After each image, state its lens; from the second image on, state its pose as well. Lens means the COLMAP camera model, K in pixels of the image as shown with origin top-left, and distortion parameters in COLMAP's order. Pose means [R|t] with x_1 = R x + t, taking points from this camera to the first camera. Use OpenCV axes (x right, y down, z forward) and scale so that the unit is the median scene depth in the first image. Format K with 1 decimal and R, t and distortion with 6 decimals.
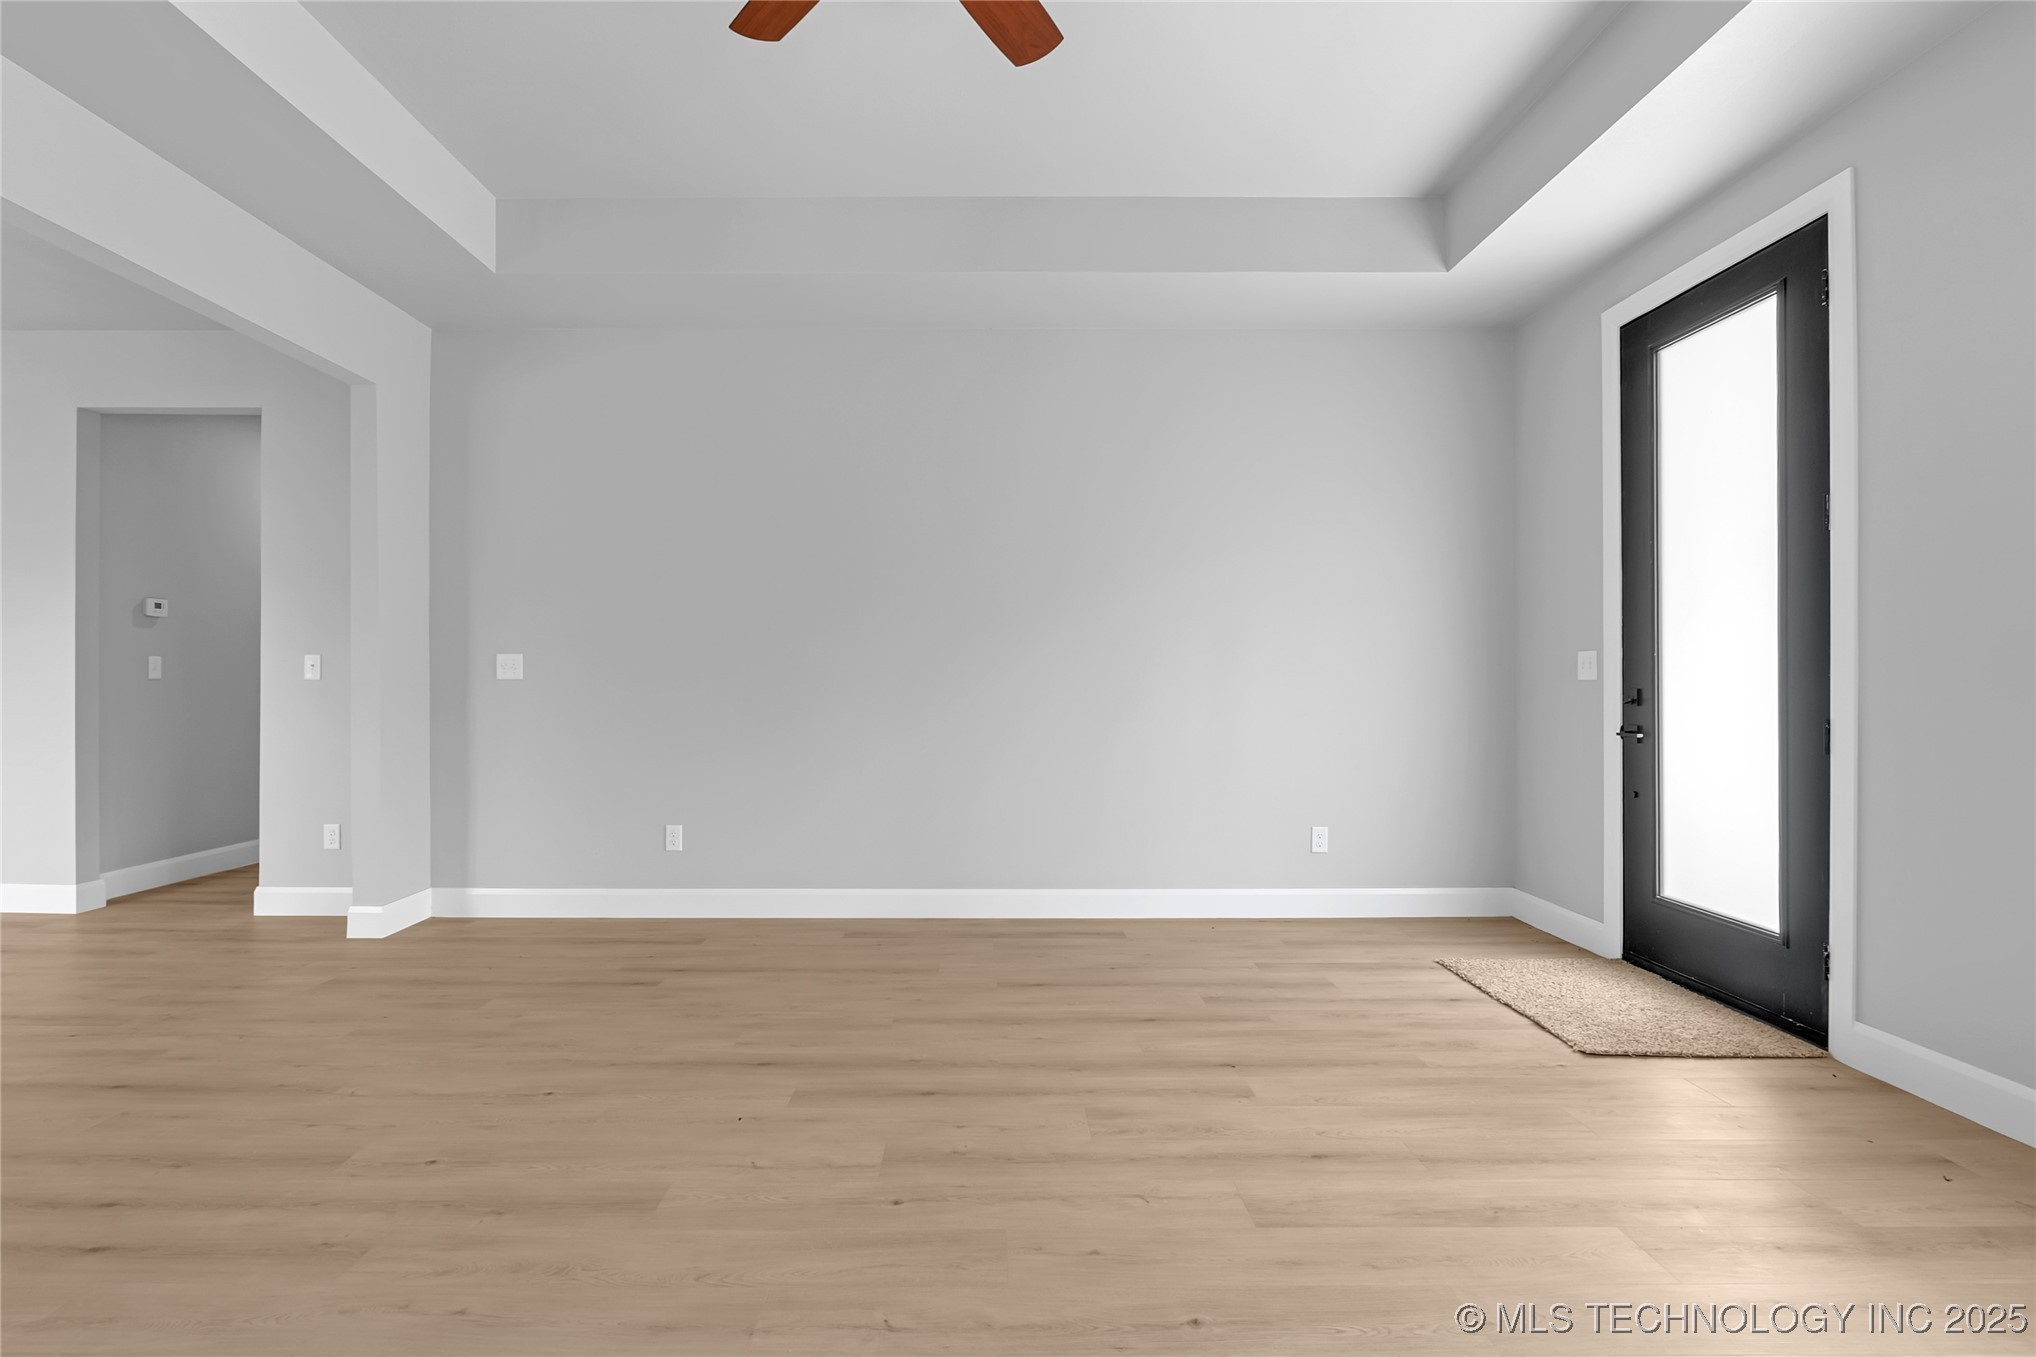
lens RADIAL K [[940.8, 0, 991.6], [0, 940.8, 688.6], [0, 0, 1]] dist [-0.010311, -0.000420]
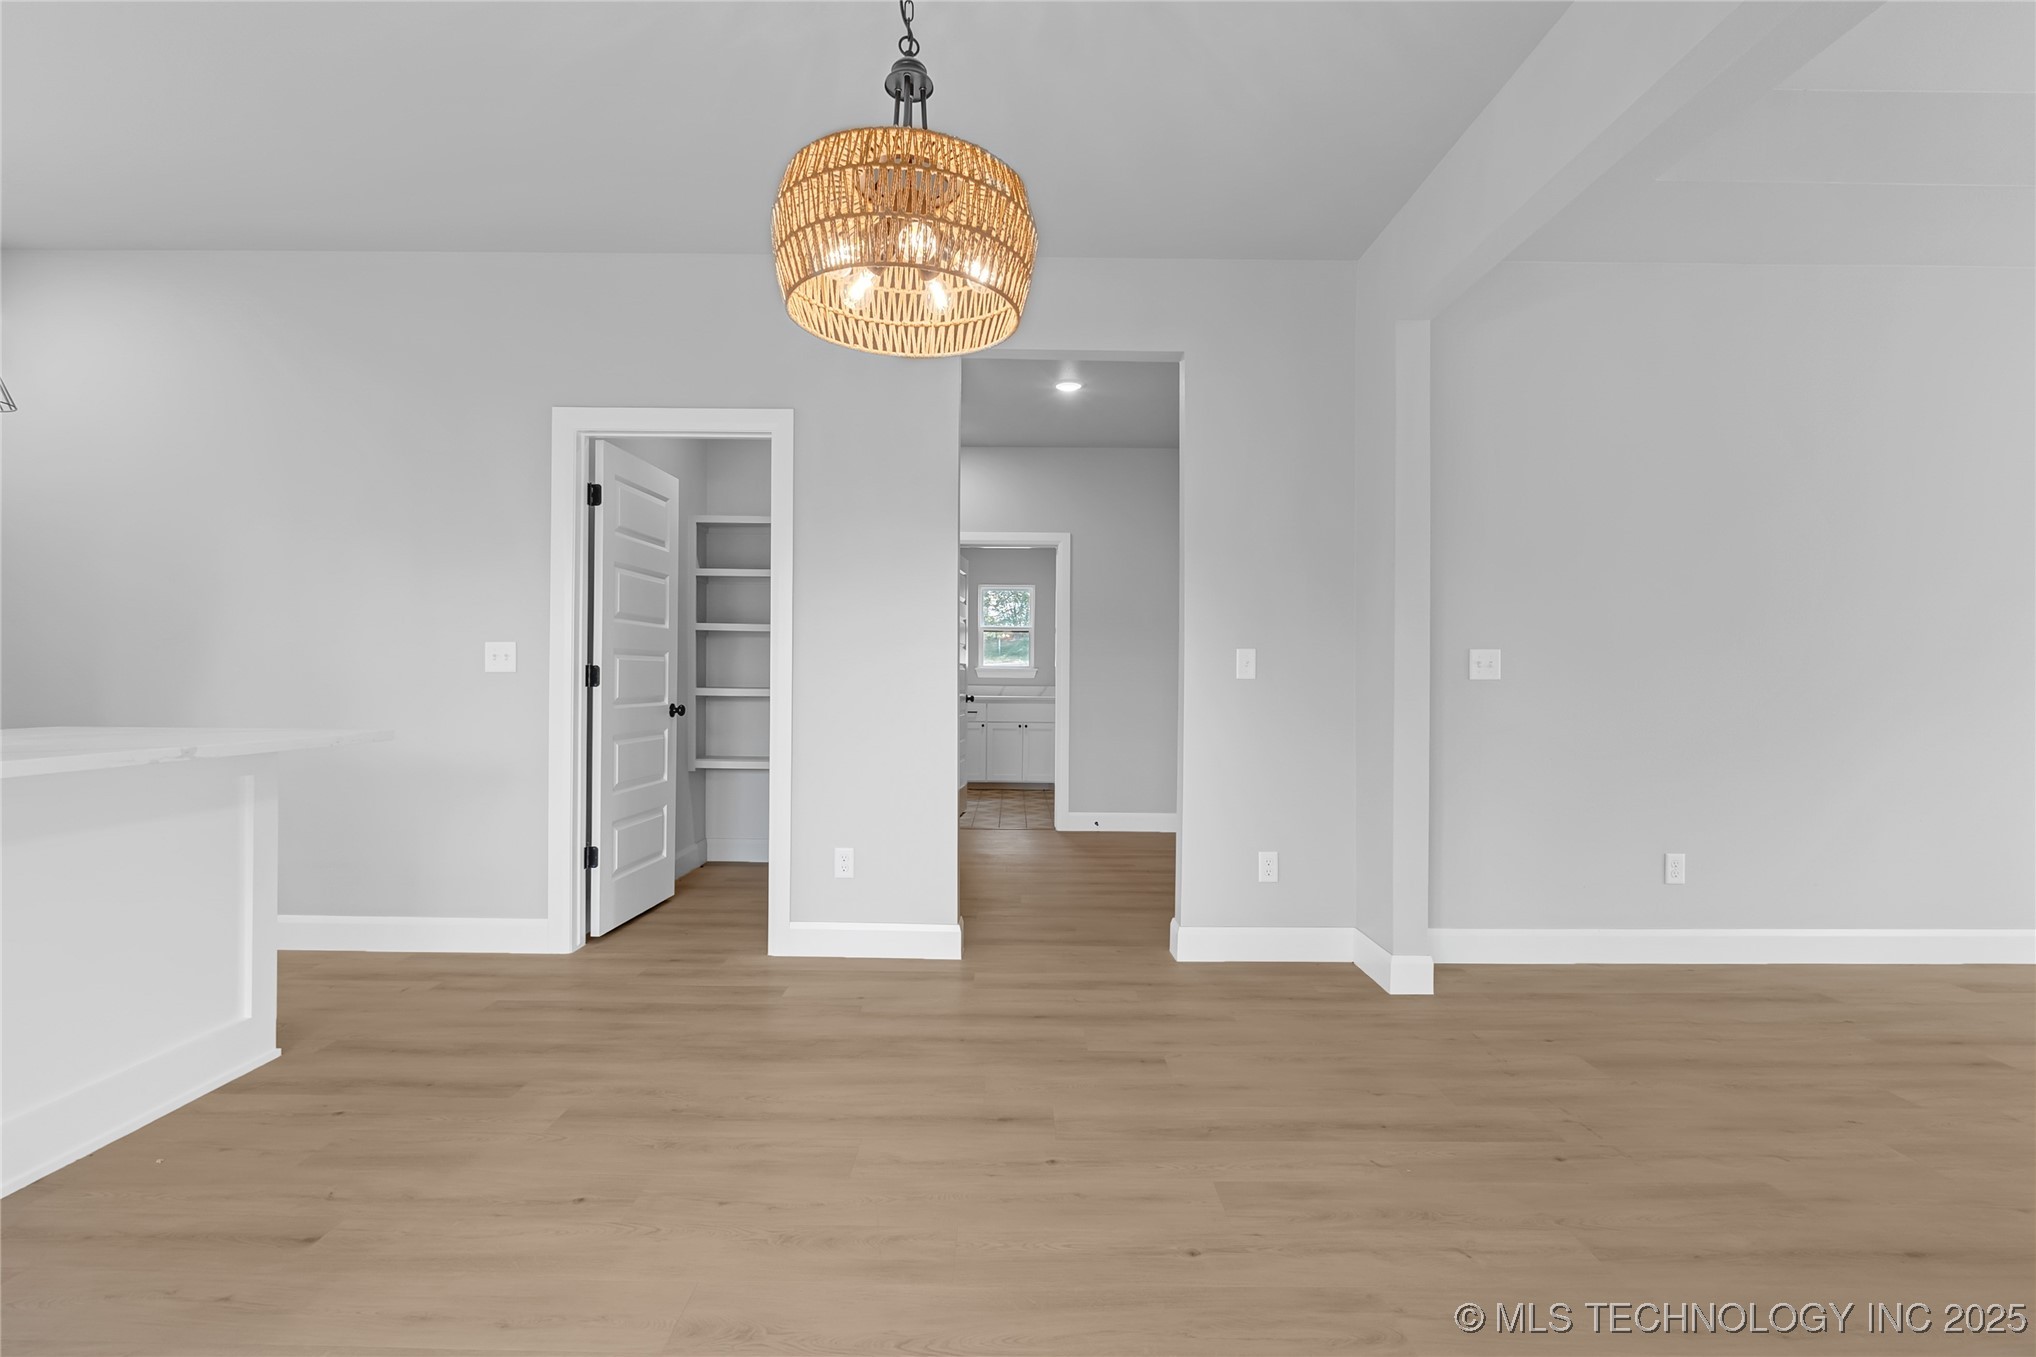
lens RADIAL K [[936.9, 0, 1028.2], [0, 936.9, 680.6], [0, 0, 1]] dist [-0.005563, -0.000436]
pose [[0.999985, 0.004933, 0.002354, -1.203276], [-0.004921, 0.999976, -0.004780, -0.003816], [-0.002377, 0.004768, 0.999986, 0.212398]]
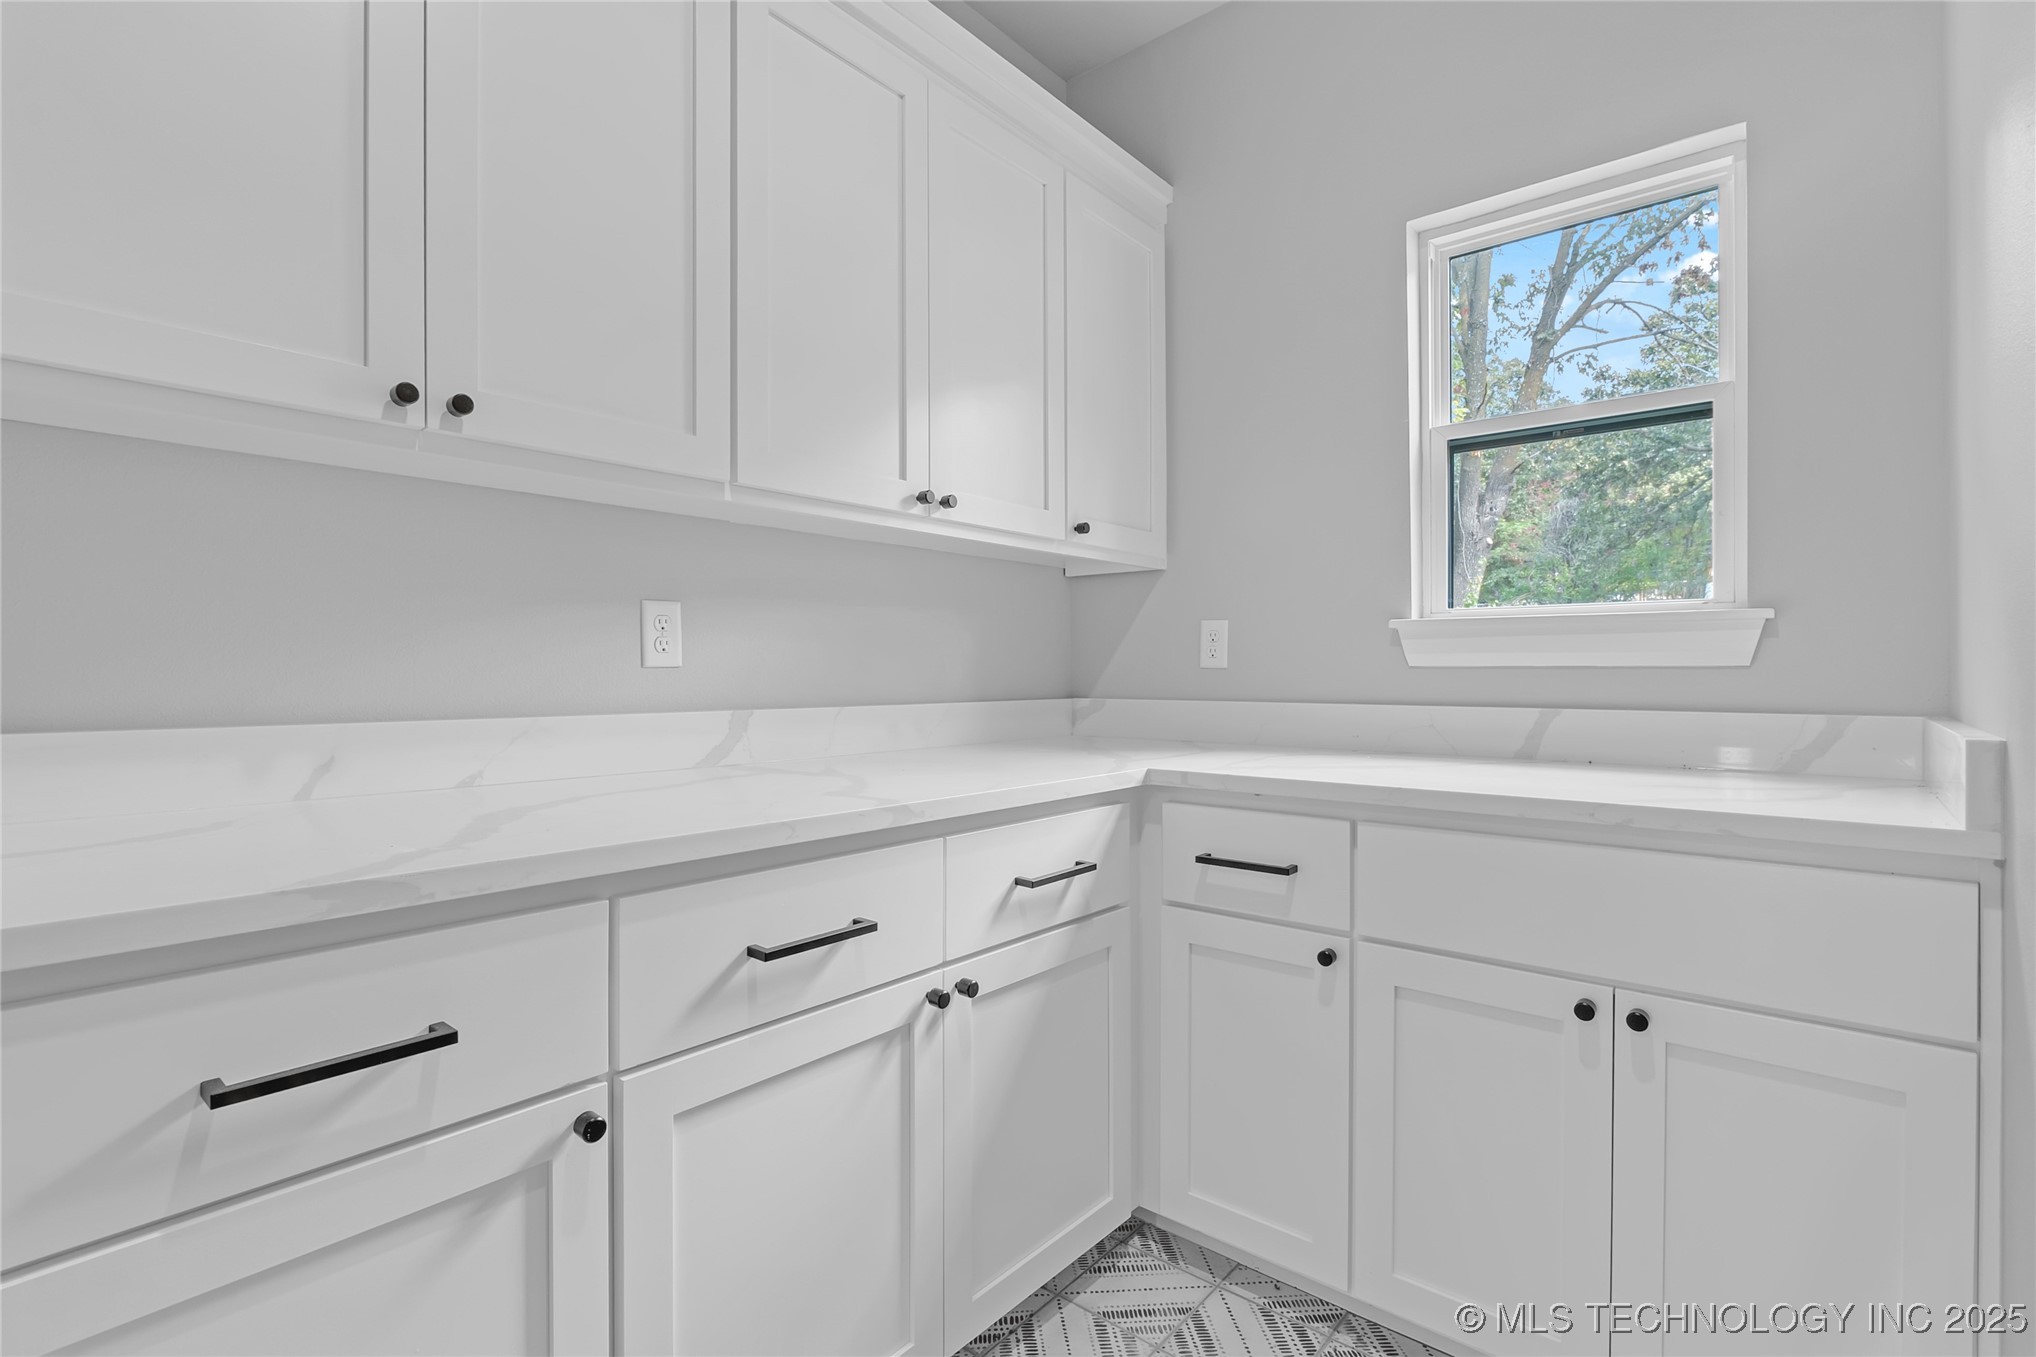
lens RADIAL K [[956.7, 0, 1007.3], [0, 956.7, 672.0], [0, 0, 1]] dist [-0.002688, -0.000817]
pose [[0.756851, -0.002045, -0.653584, -1.143309], [-0.002372, 0.999980, -0.005876, -0.019392], [0.653583, 0.005997, 0.756831, 2.535012]]
